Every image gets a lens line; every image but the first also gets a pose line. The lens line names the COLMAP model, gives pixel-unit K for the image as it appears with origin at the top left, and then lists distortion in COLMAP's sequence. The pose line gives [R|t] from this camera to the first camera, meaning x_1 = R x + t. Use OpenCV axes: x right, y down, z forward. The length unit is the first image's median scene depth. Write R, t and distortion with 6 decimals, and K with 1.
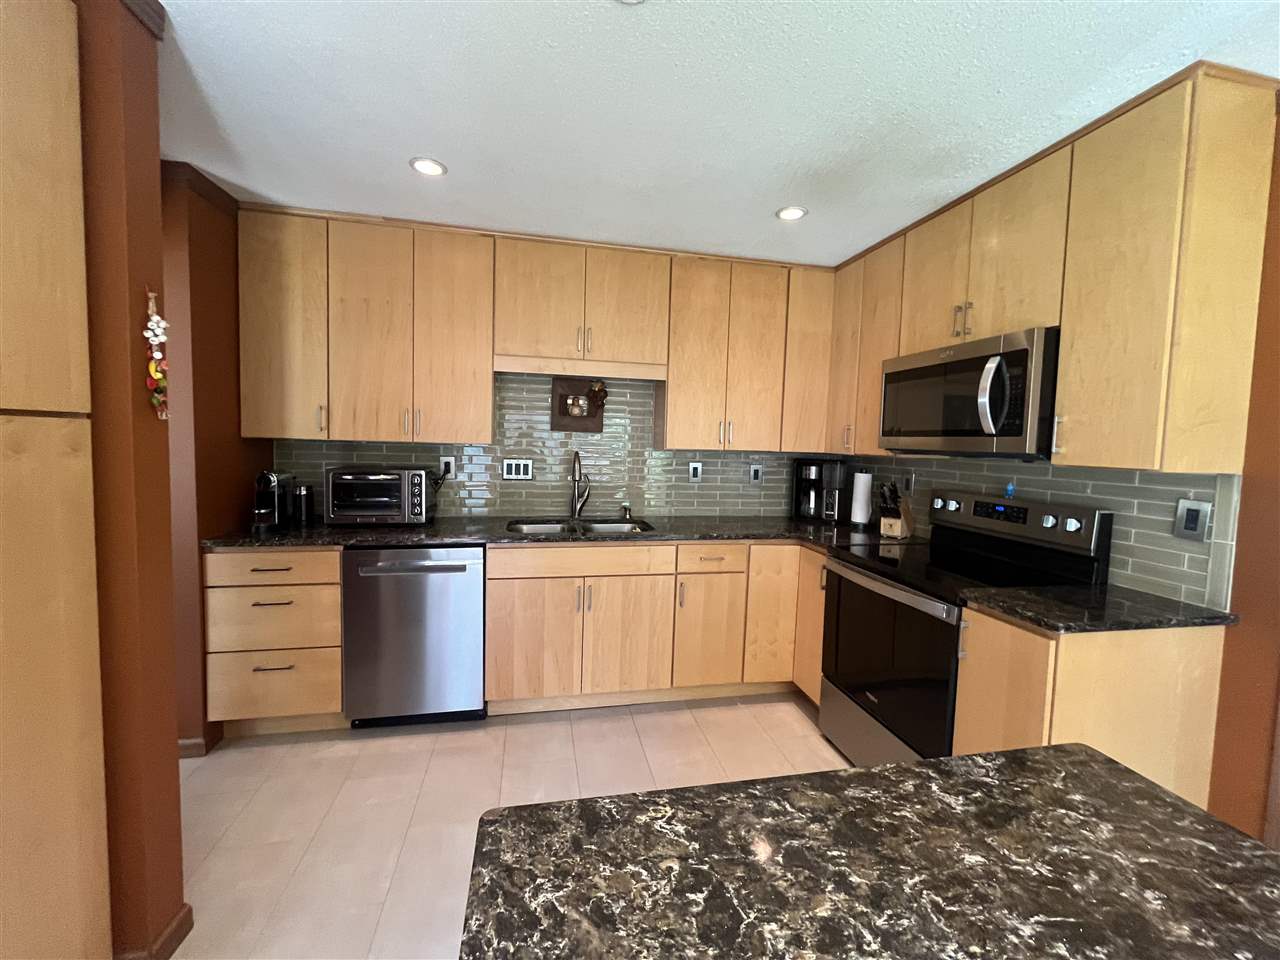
lens RADIAL K [[517.4, 0, 640.3], [0, 517.4, 474.6], [0, 0, 1]] dist [-0.003120, -0.000158]
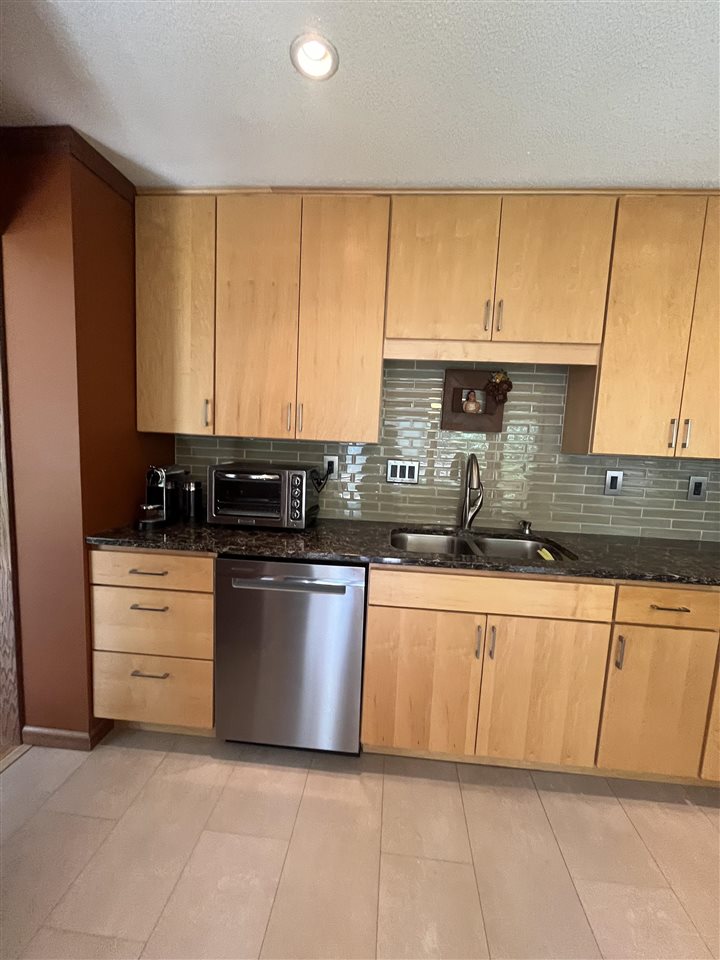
lens RADIAL K [[388.1, 0, 365.2], [0, 388.1, 480.1], [0, 0, 1]] dist [-0.003120, -0.000158]
pose [[0.959281, 0.044357, -0.278947, -0.127553], [-0.036098, 0.998746, 0.034677, -0.019458], [0.280136, -0.023196, 0.959680, 0.378851]]
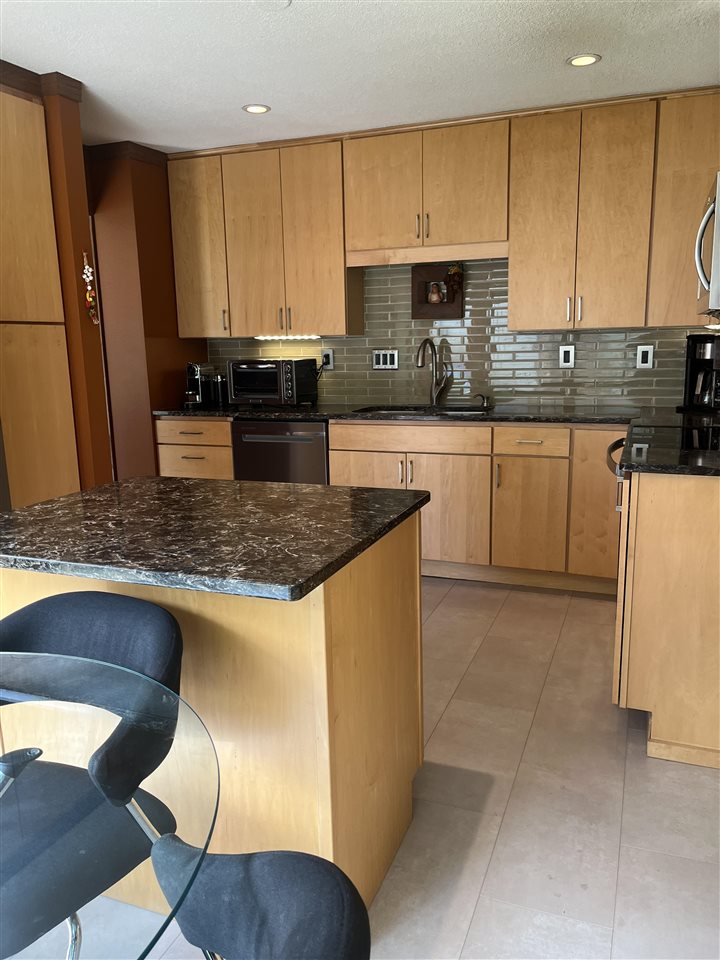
lens RADIAL K [[727.6, 0, 364.5], [0, 727.6, 482.1], [0, 0, 1]] dist [0.067739, -0.084073]
pose [[0.840487, 0.058086, -0.538709, 0.643769], [0.008525, 0.992696, 0.120338, 0.070734], [0.541764, -0.105735, 0.833854, -0.346550]]
